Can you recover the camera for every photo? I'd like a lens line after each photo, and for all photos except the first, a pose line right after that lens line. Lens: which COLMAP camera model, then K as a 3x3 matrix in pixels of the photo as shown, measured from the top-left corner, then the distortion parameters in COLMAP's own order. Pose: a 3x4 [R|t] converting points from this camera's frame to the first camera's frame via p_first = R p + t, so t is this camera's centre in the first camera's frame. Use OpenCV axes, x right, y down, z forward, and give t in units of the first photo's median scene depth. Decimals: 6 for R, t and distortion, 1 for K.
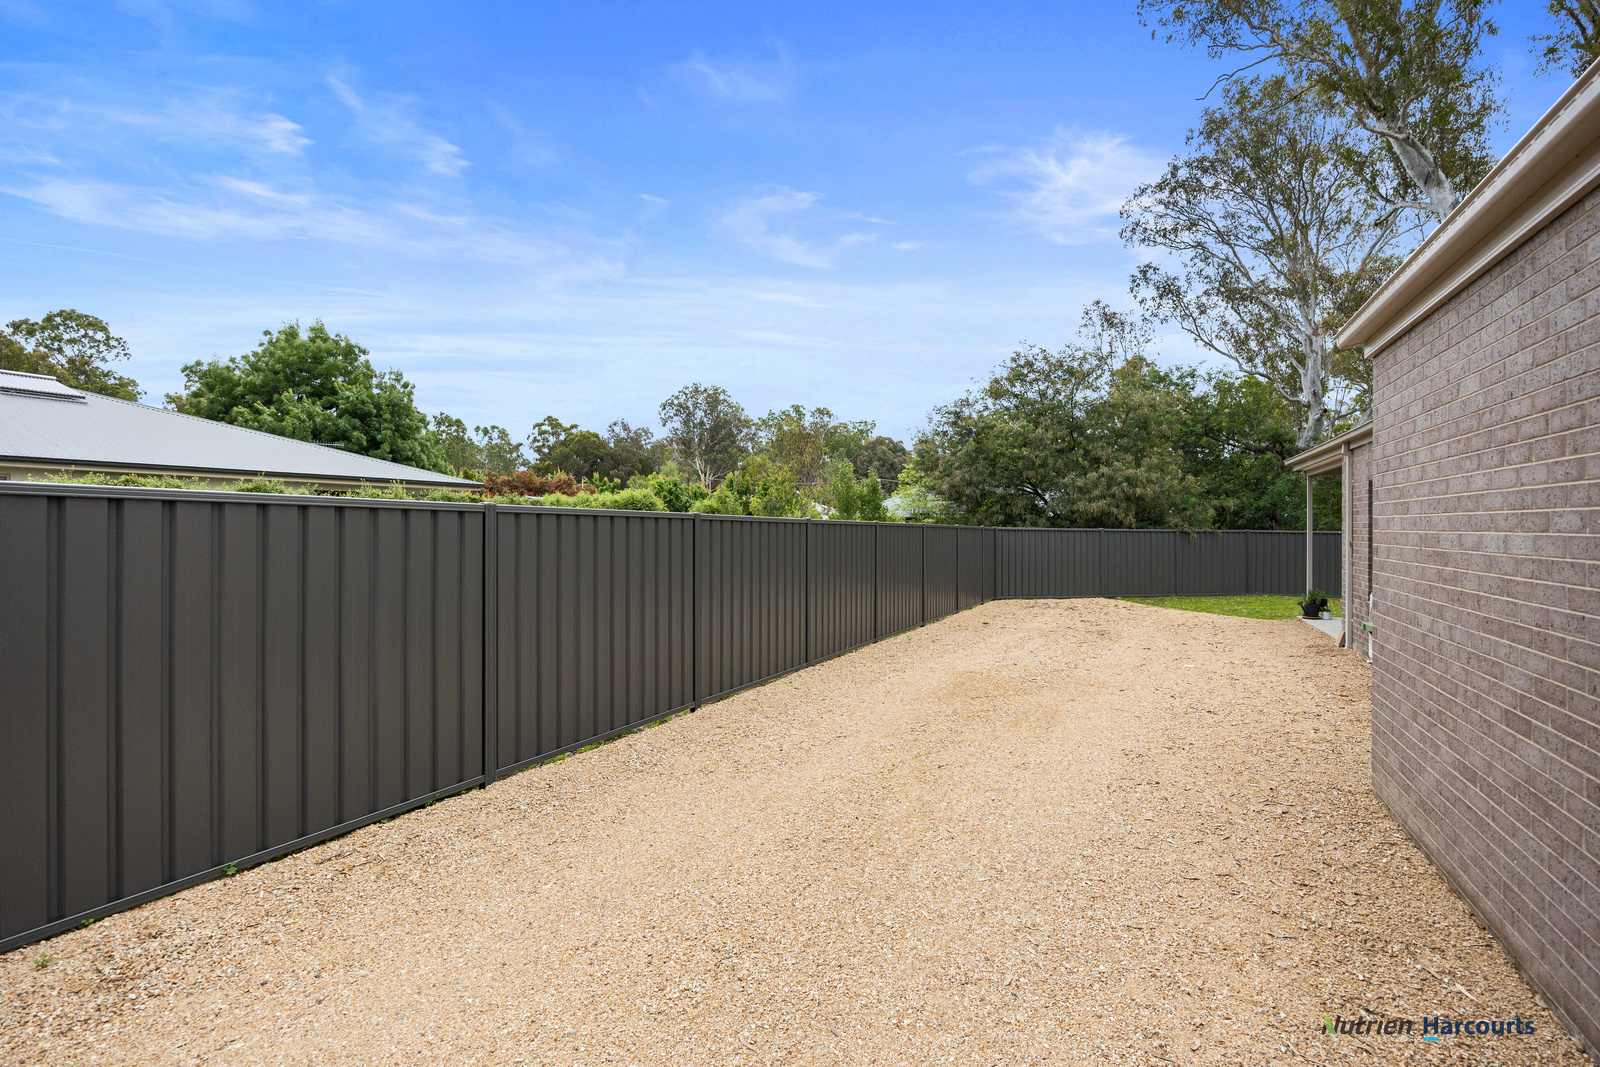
lens RADIAL K [[746.3, 0, 810.2], [0, 746.3, 532.6], [0, 0, 1]] dist [-0.002245, -0.000504]
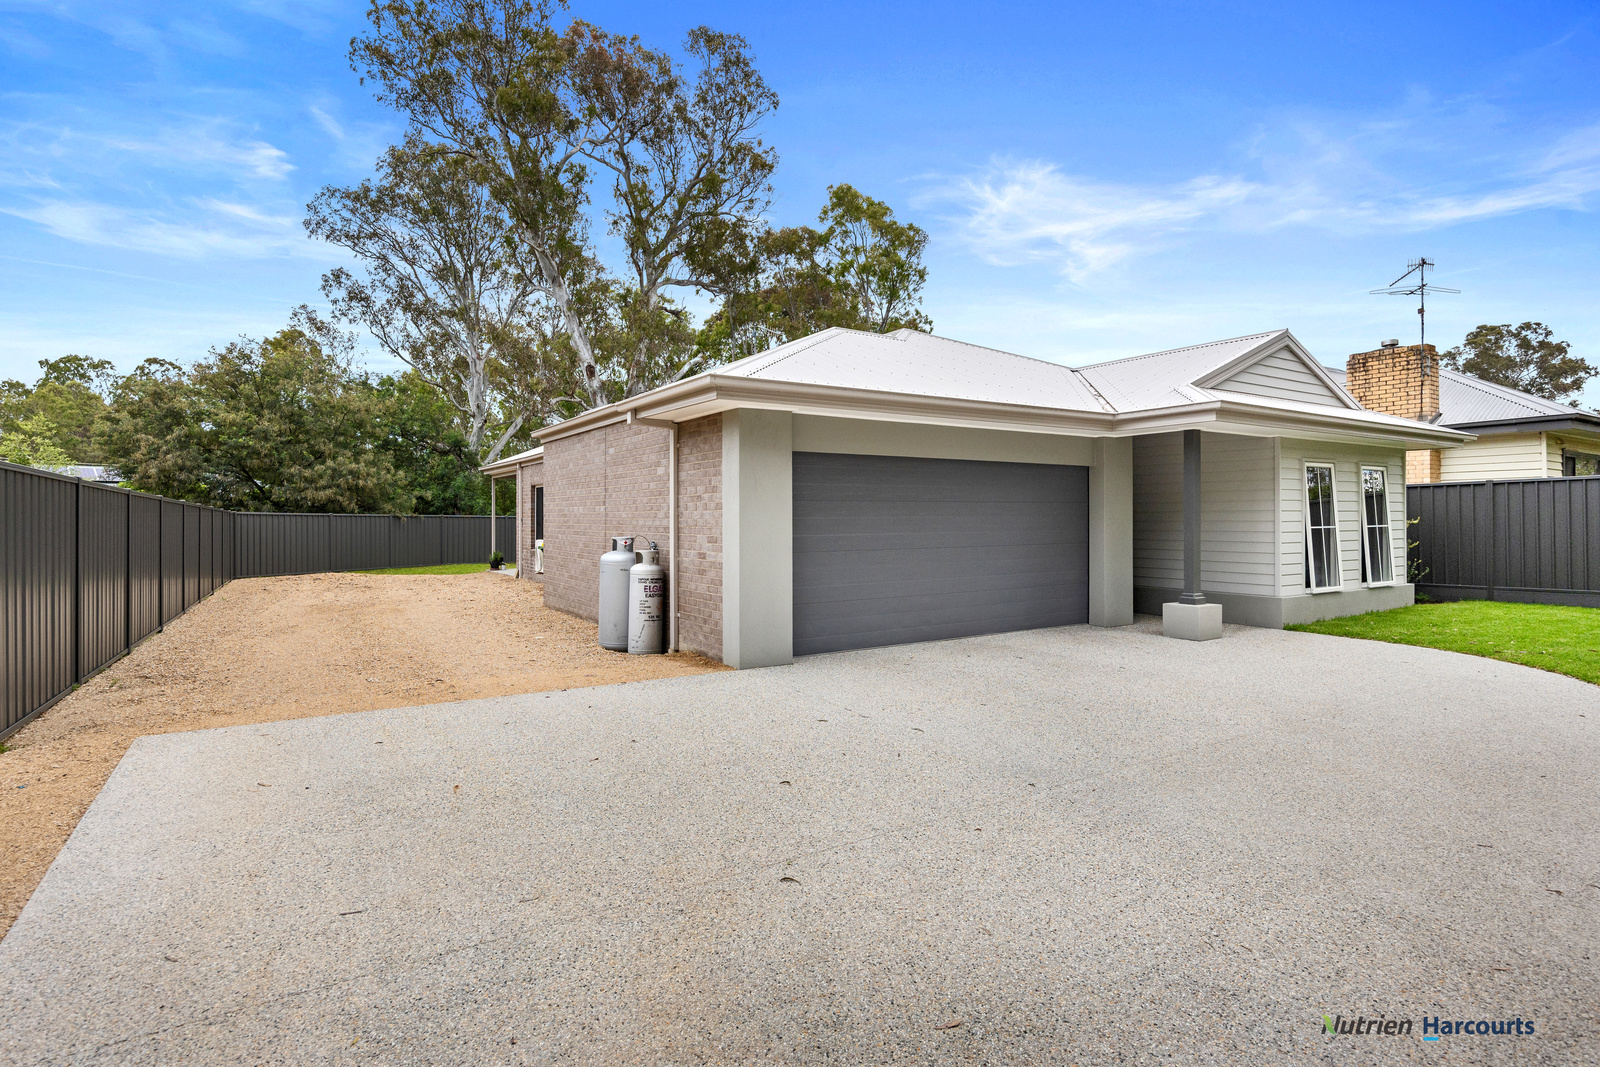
lens RADIAL K [[831.3, 0, 809.4], [0, 831.3, 511.1], [0, 0, 1]] dist [0.002629, -0.022420]
pose [[0.544372, 0.004890, 0.838829, -0.161931], [0.008825, 0.999894, -0.011556, 0.006764], [-0.838797, 0.013694, 0.544272, -0.187990]]
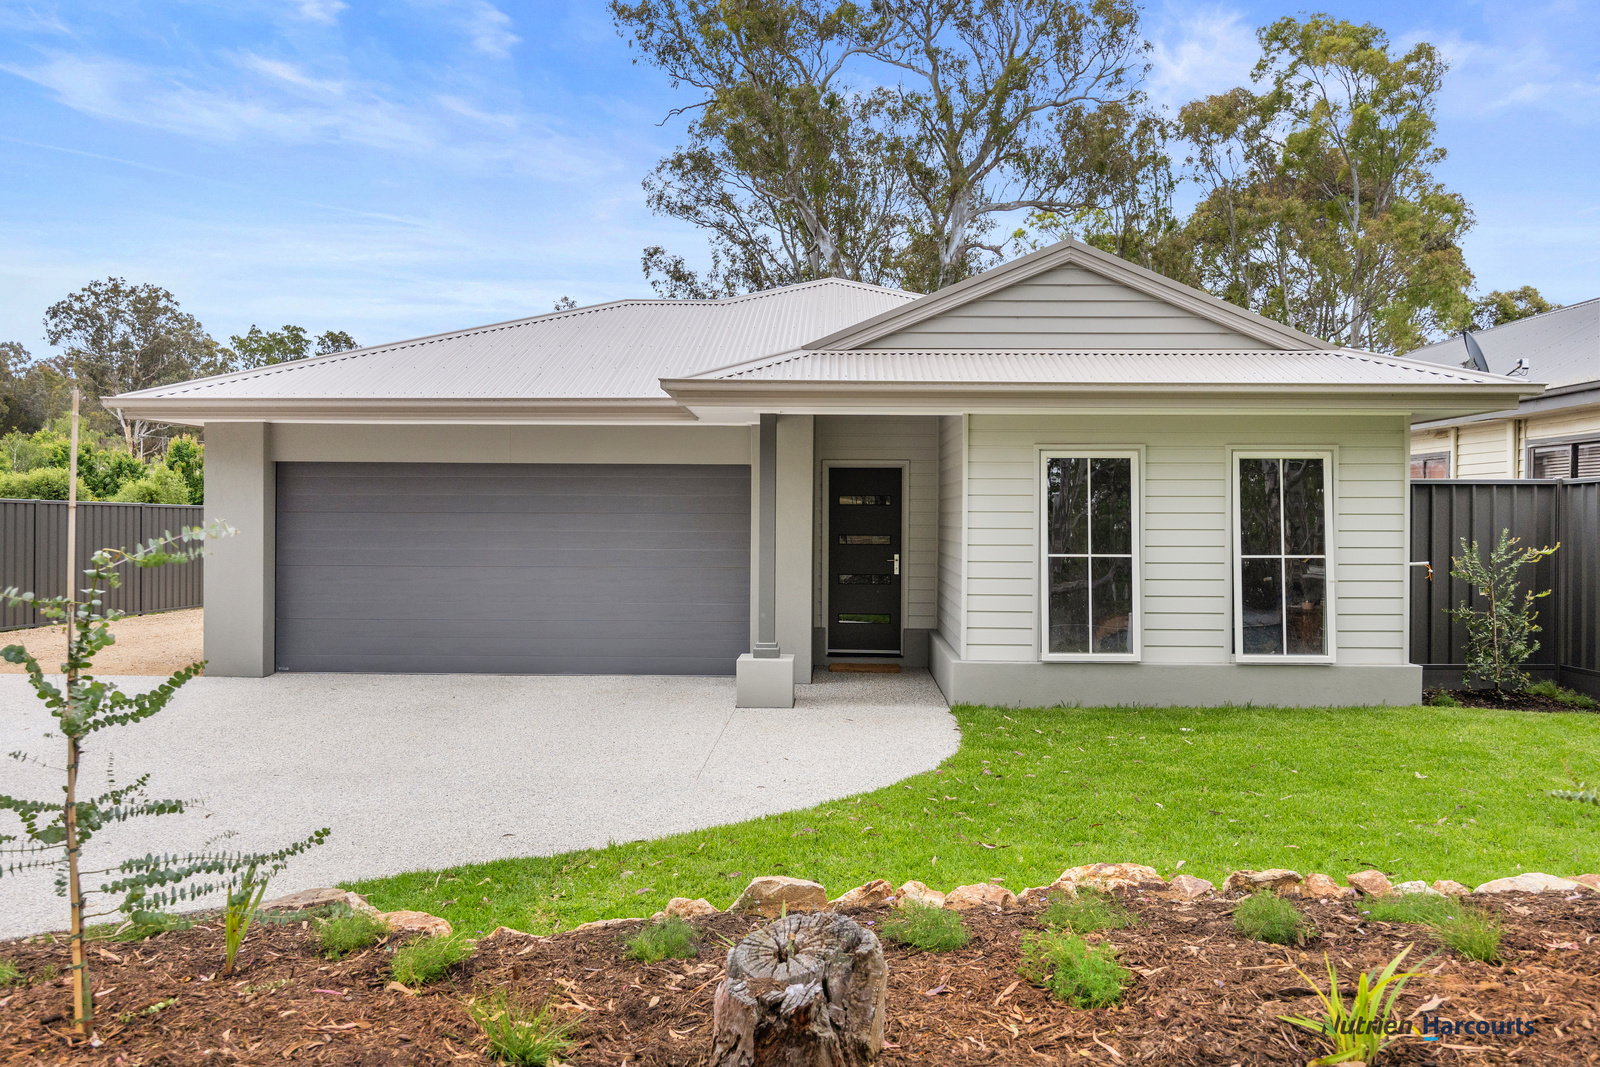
lens RADIAL K [[1128.2, 0, 801.2], [0, 1128.2, 527.8], [0, 0, 1]] dist [-0.001245, -0.003550]
pose [[0.922202, 0.001165, 0.386706, 0.049456], [-0.002571, 0.999992, 0.003119, 0.003882], [-0.386699, -0.003871, 0.922198, -0.398124]]
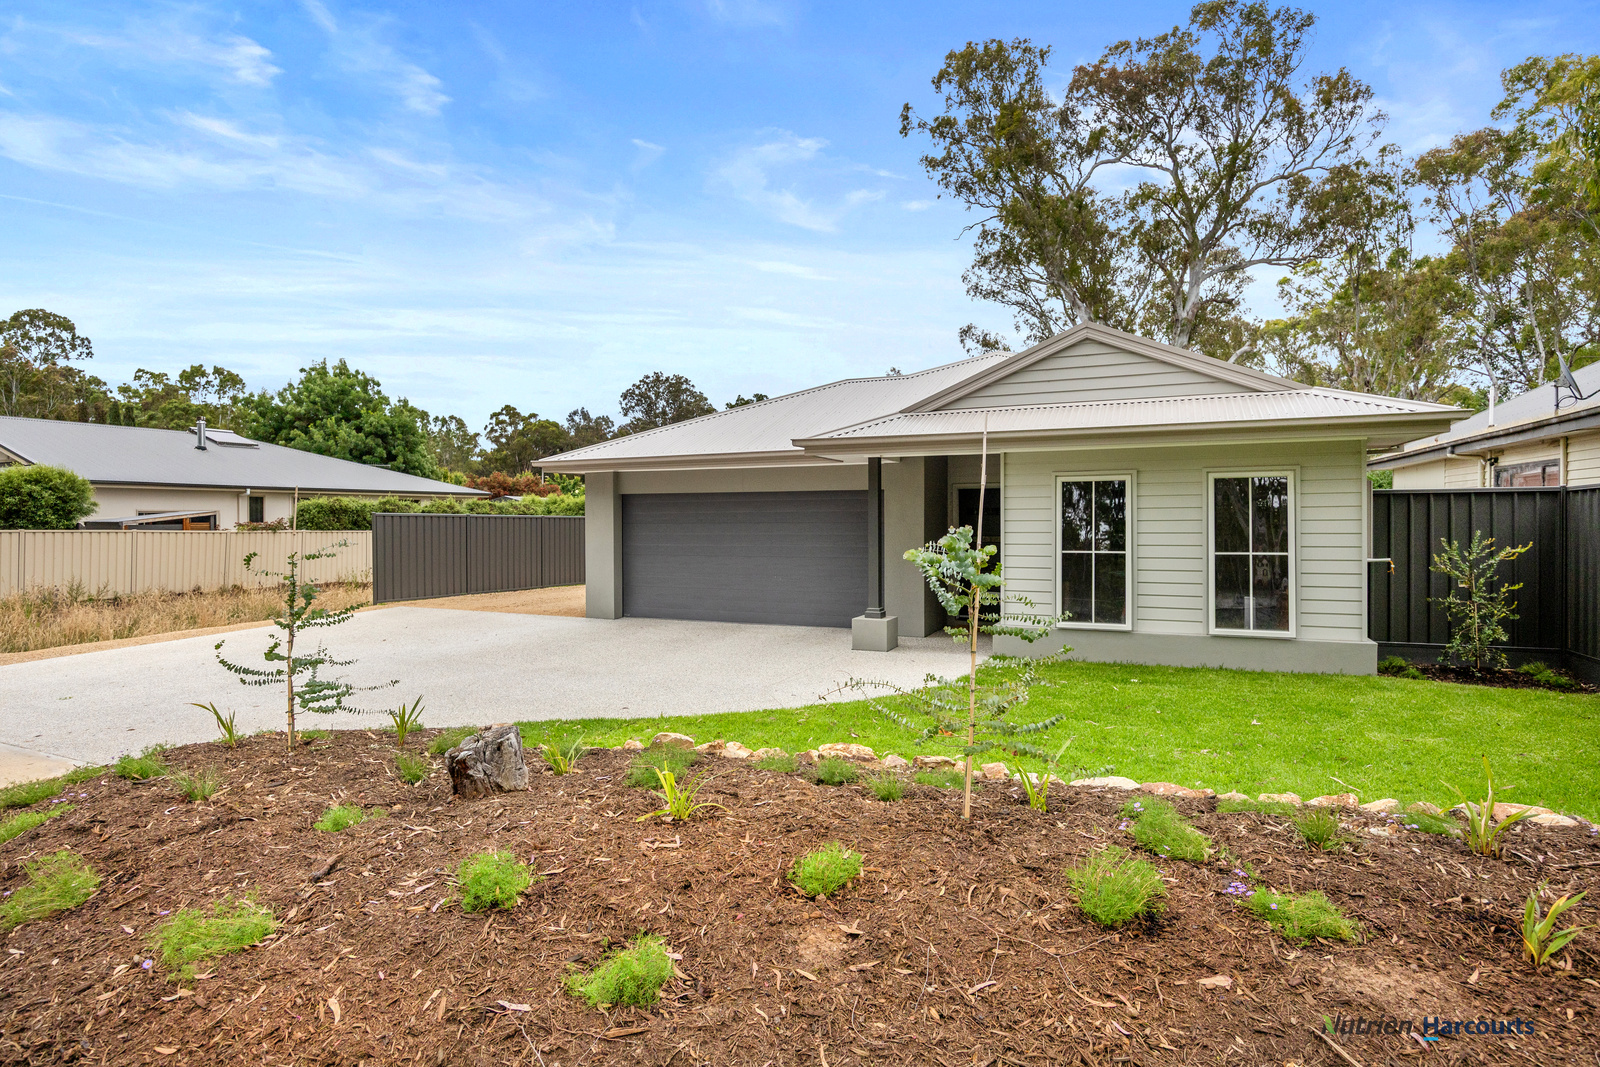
lens RADIAL K [[819.3, 0, 800.7], [0, 819.3, 526.4], [0, 0, 1]] dist [-0.000701, -0.000773]
pose [[0.999914, -0.005514, 0.011922, 0.116947], [0.005478, 0.999980, 0.003056, 0.001462], [-0.011938, -0.002991, 0.999924, -0.443658]]
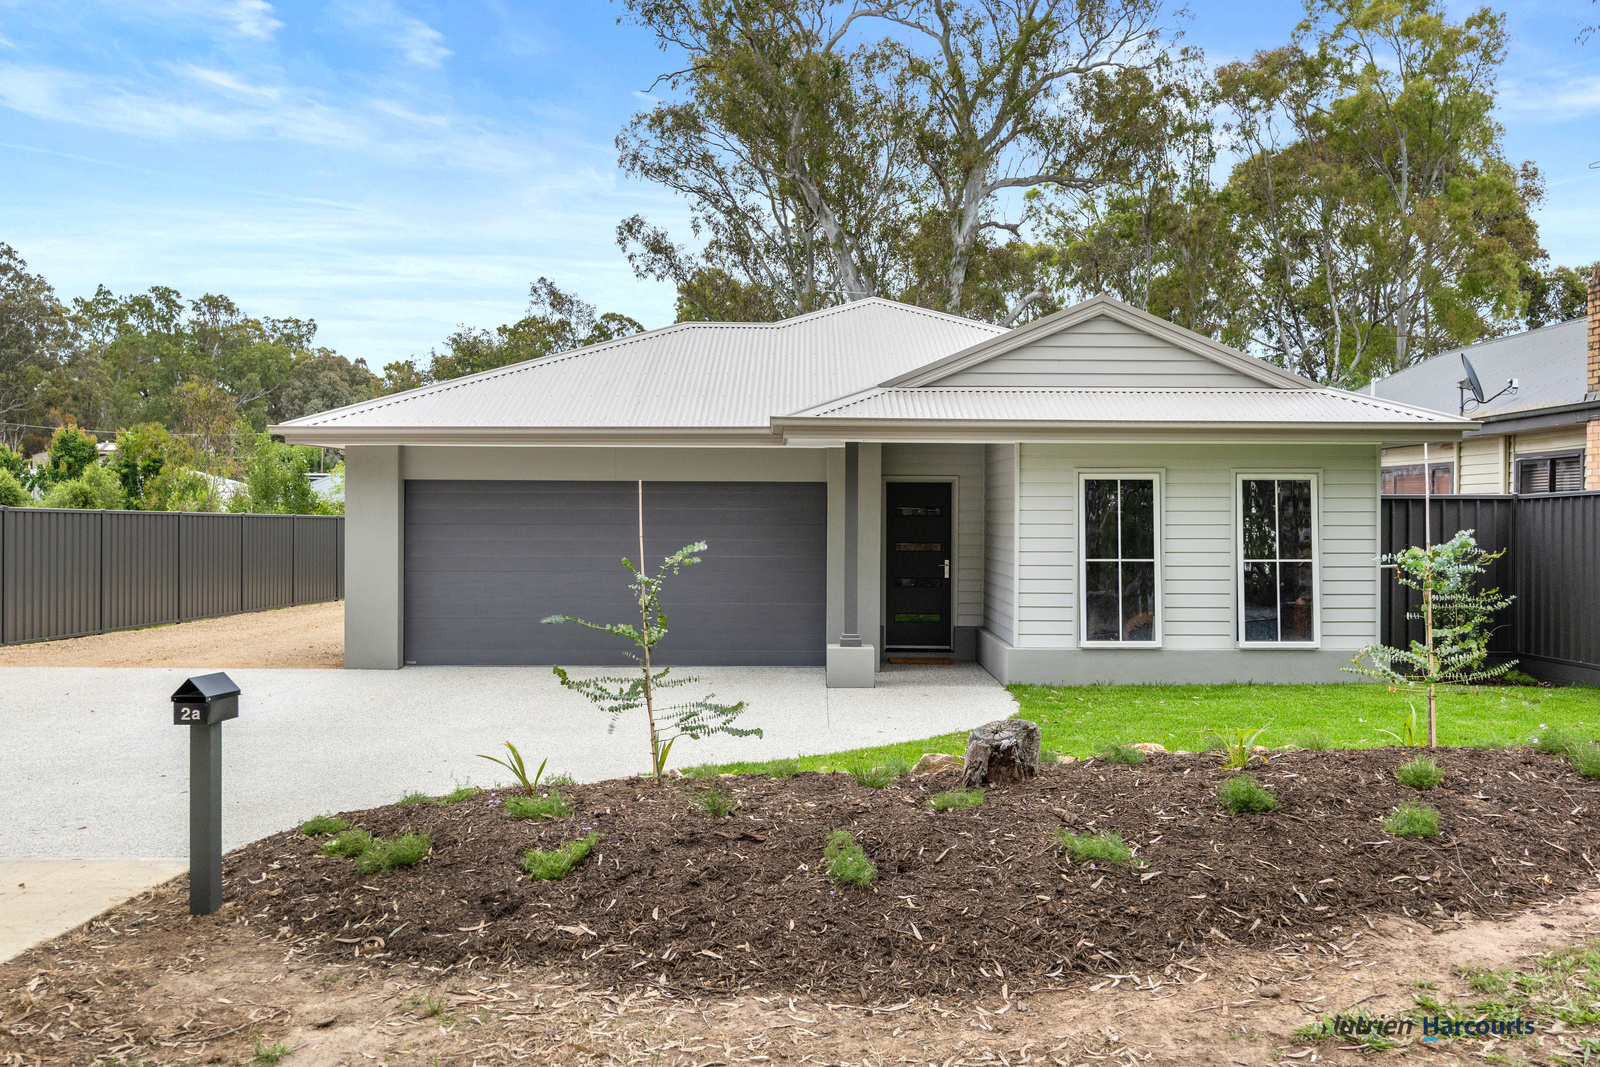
lens RADIAL K [[1369.8, 0, 800.0], [0, 1369.8, 533.5], [0, 0, 1]] dist [-0.002479, 0.001872]
pose [[0.911738, -0.002069, 0.410767, -0.028221], [-0.000520, 0.999981, 0.006192, 0.001090], [-0.410772, -0.005859, 0.911719, -0.497355]]
